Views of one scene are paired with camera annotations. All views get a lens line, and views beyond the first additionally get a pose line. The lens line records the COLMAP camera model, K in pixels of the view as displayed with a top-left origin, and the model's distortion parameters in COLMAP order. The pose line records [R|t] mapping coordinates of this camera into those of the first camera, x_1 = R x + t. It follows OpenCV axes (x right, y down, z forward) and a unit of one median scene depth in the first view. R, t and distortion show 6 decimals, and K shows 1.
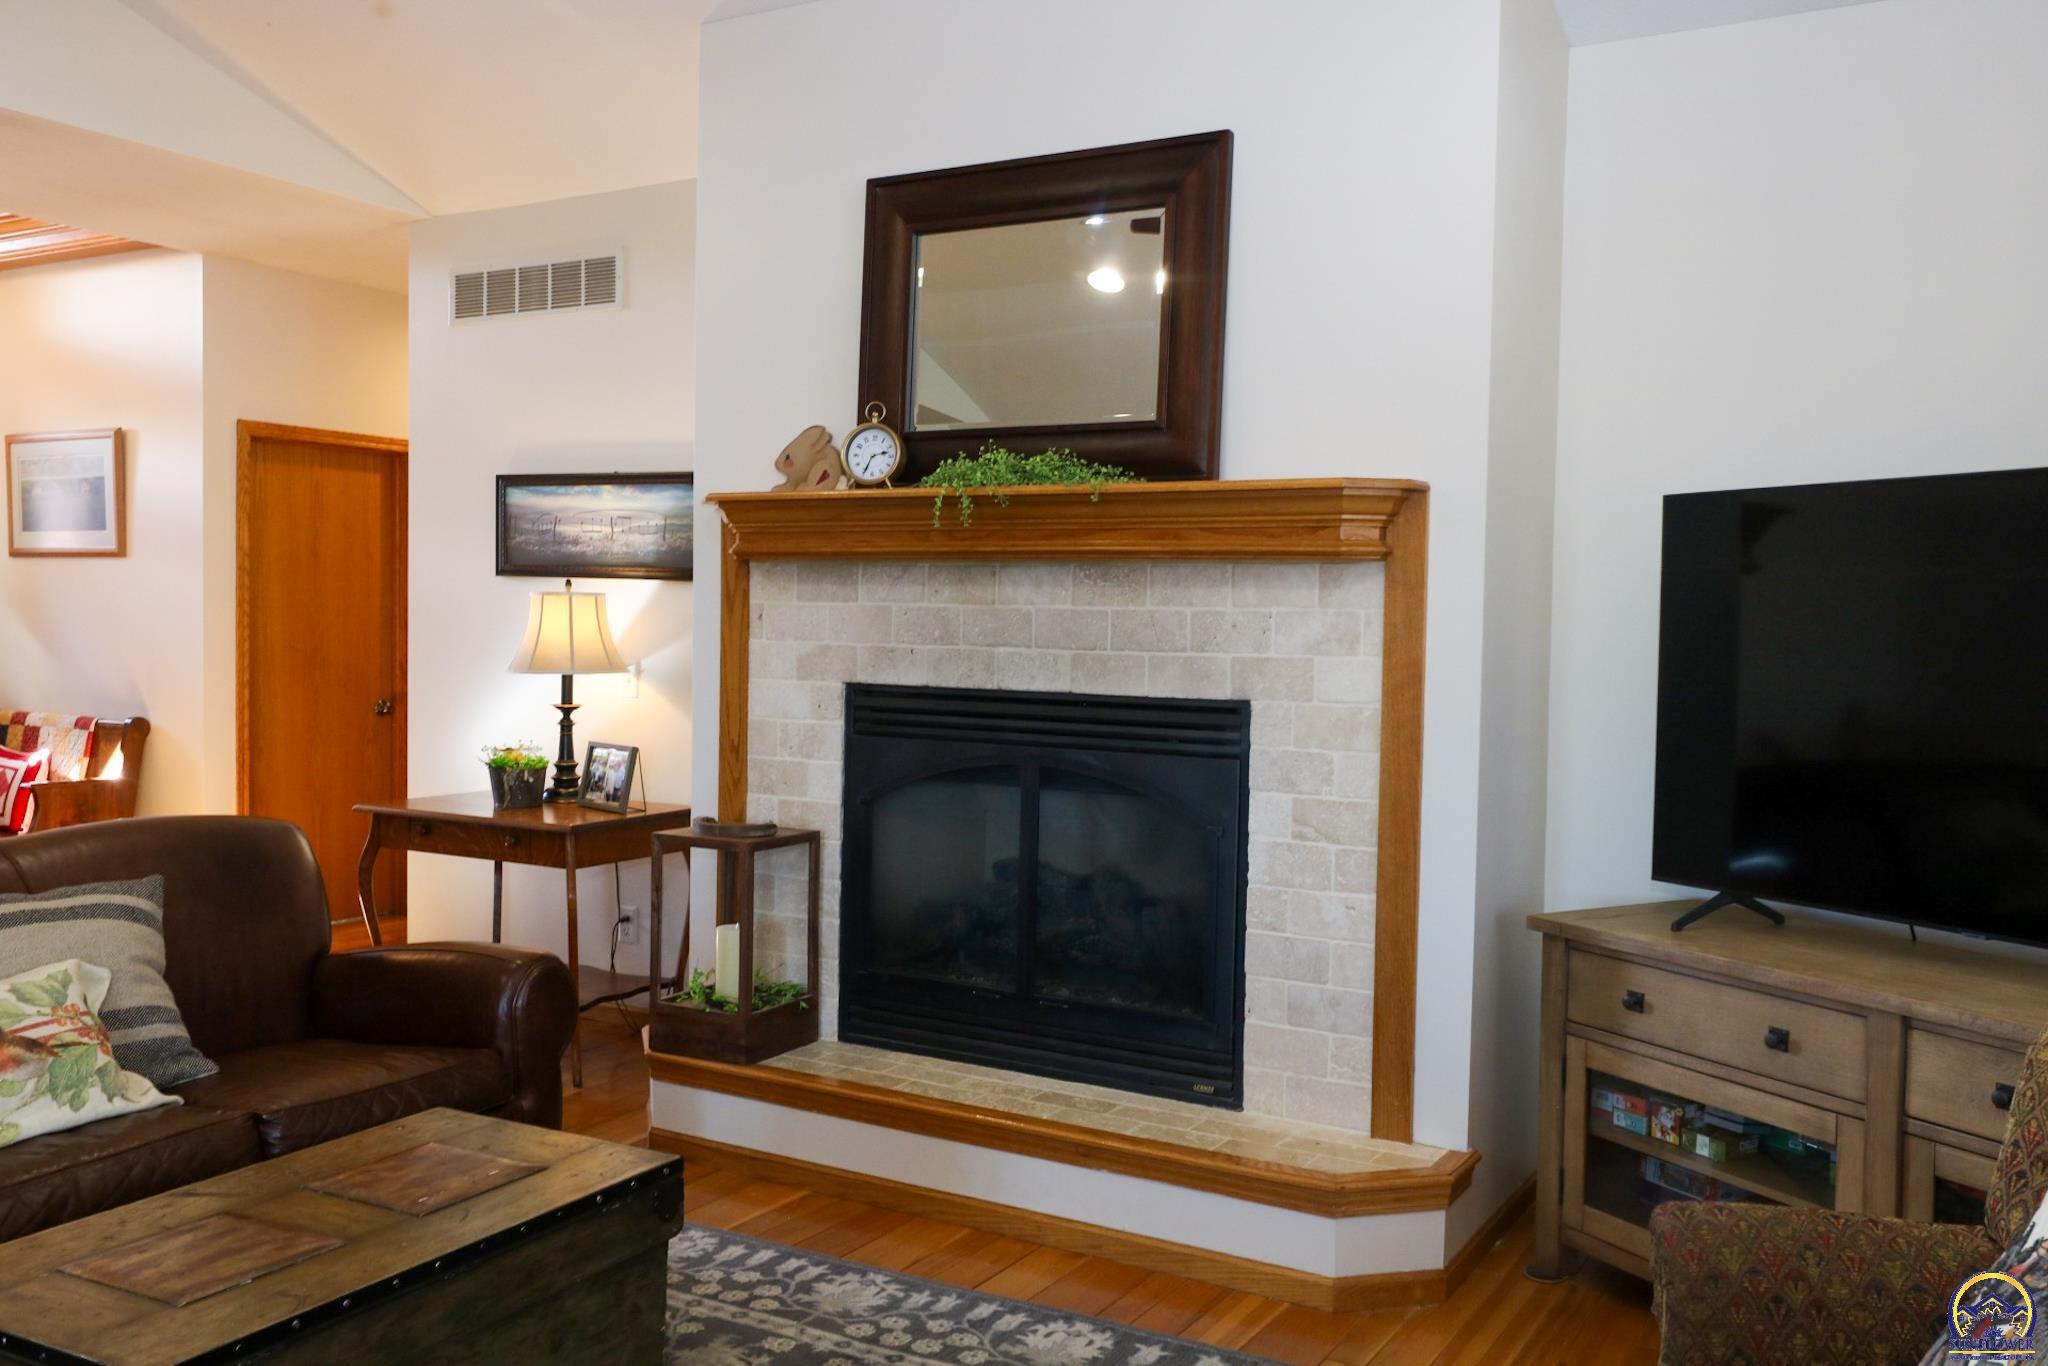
lens RADIAL K [[1699.6, 0, 1028.2], [0, 1699.6, 684.5], [0, 0, 1]] dist [-0.007795, 0.017671]
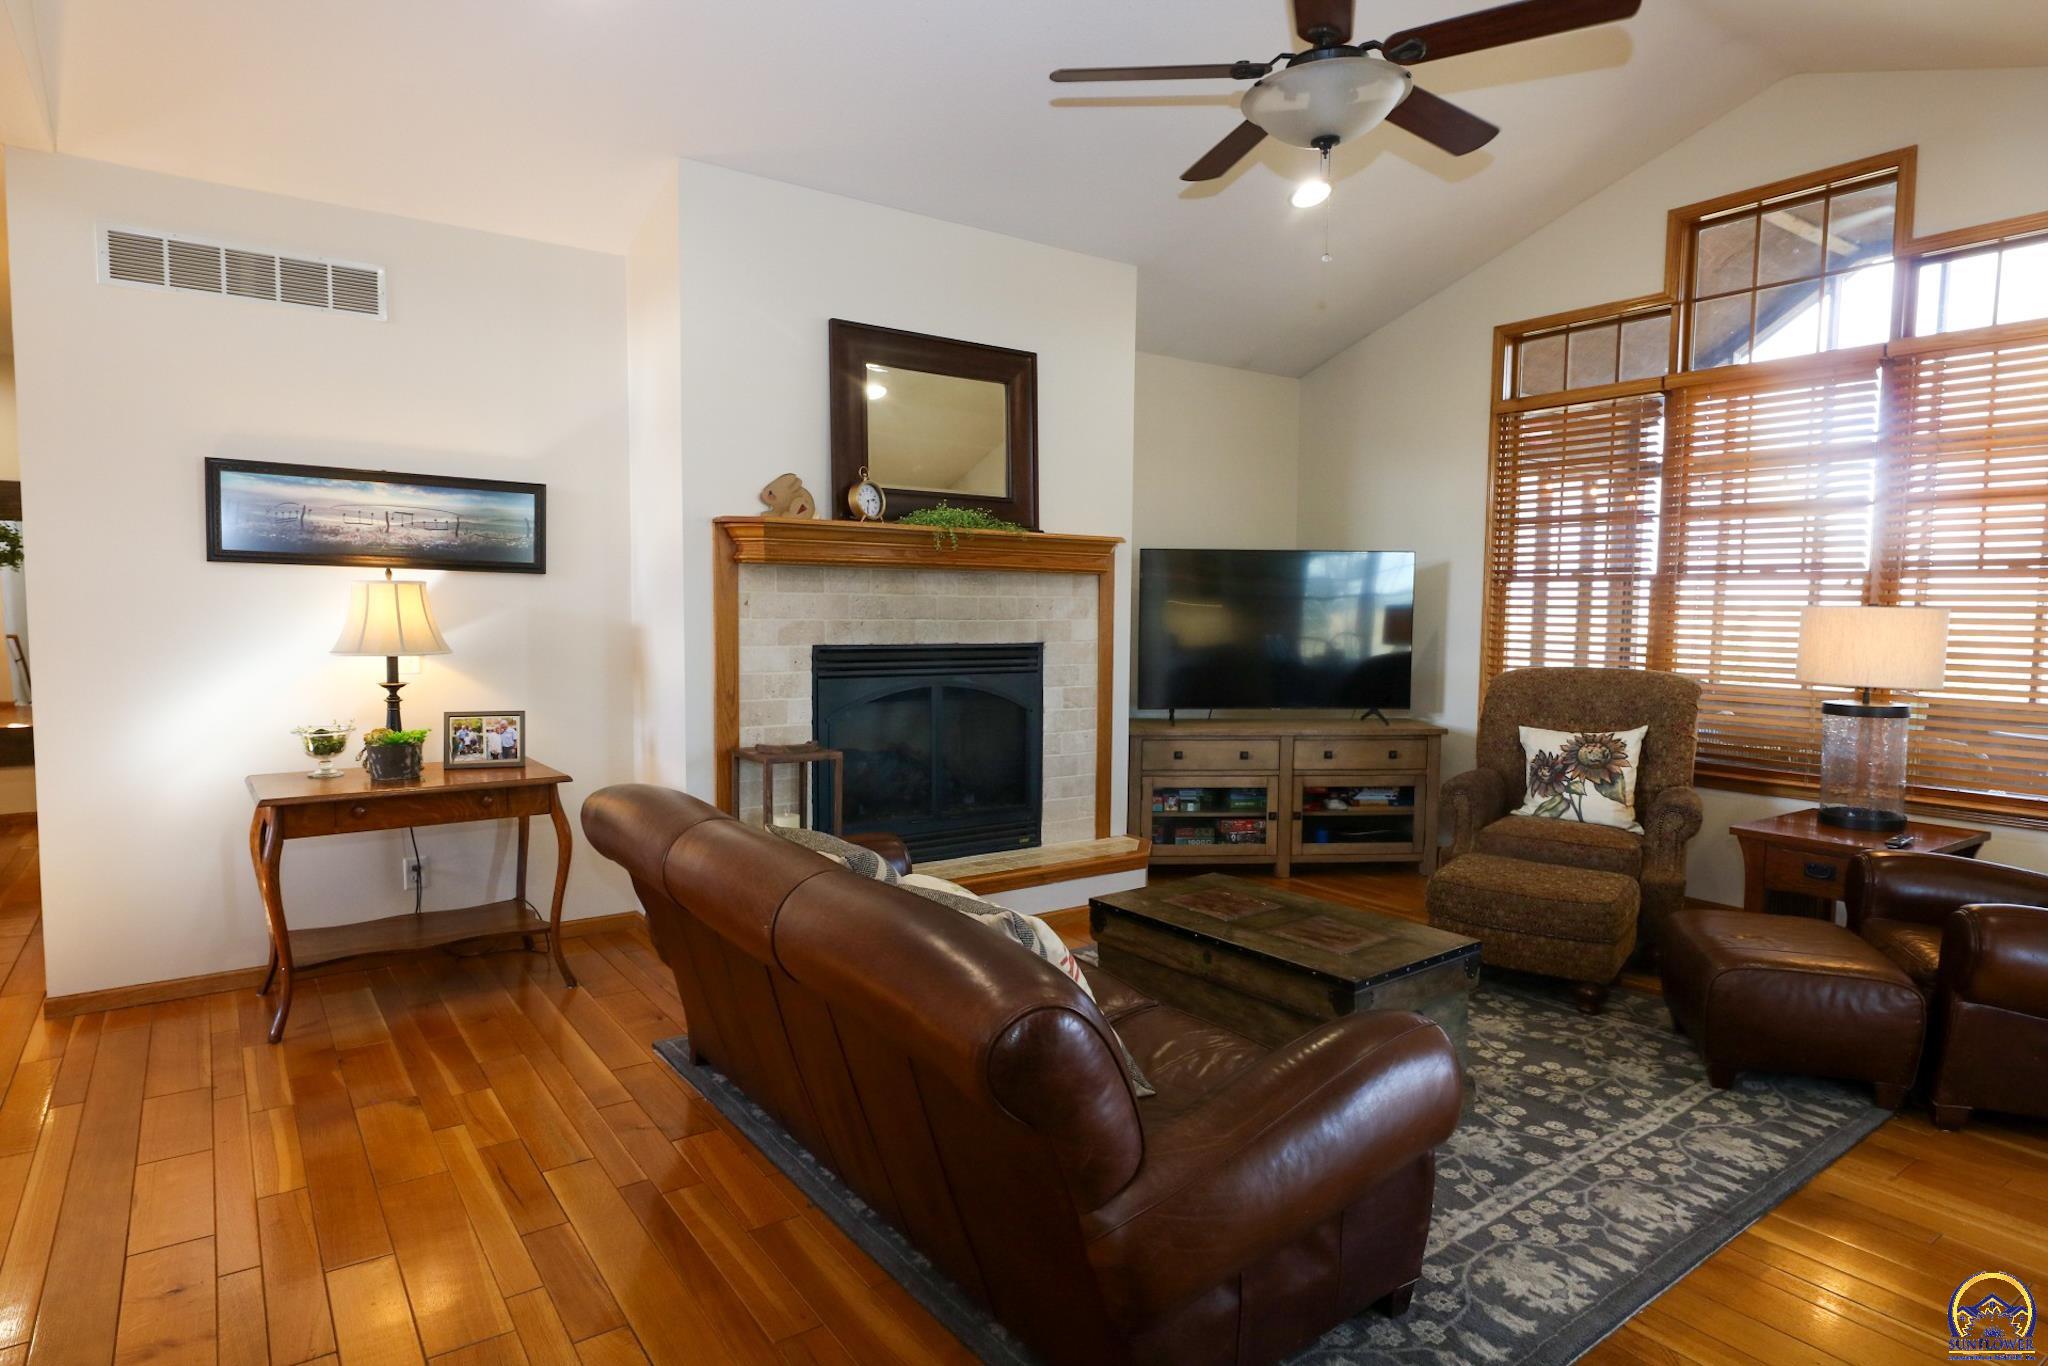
lens RADIAL K [[1123.4, 0, 1025.3], [0, 1123.4, 686.4], [0, 0, 1]] dist [-0.001301, -0.000258]
pose [[0.414528, -0.079390, 0.906567, -0.958066], [0.033010, 0.996844, 0.072202, -0.031431], [-0.909437, -0.000004, 0.415841, 0.410035]]
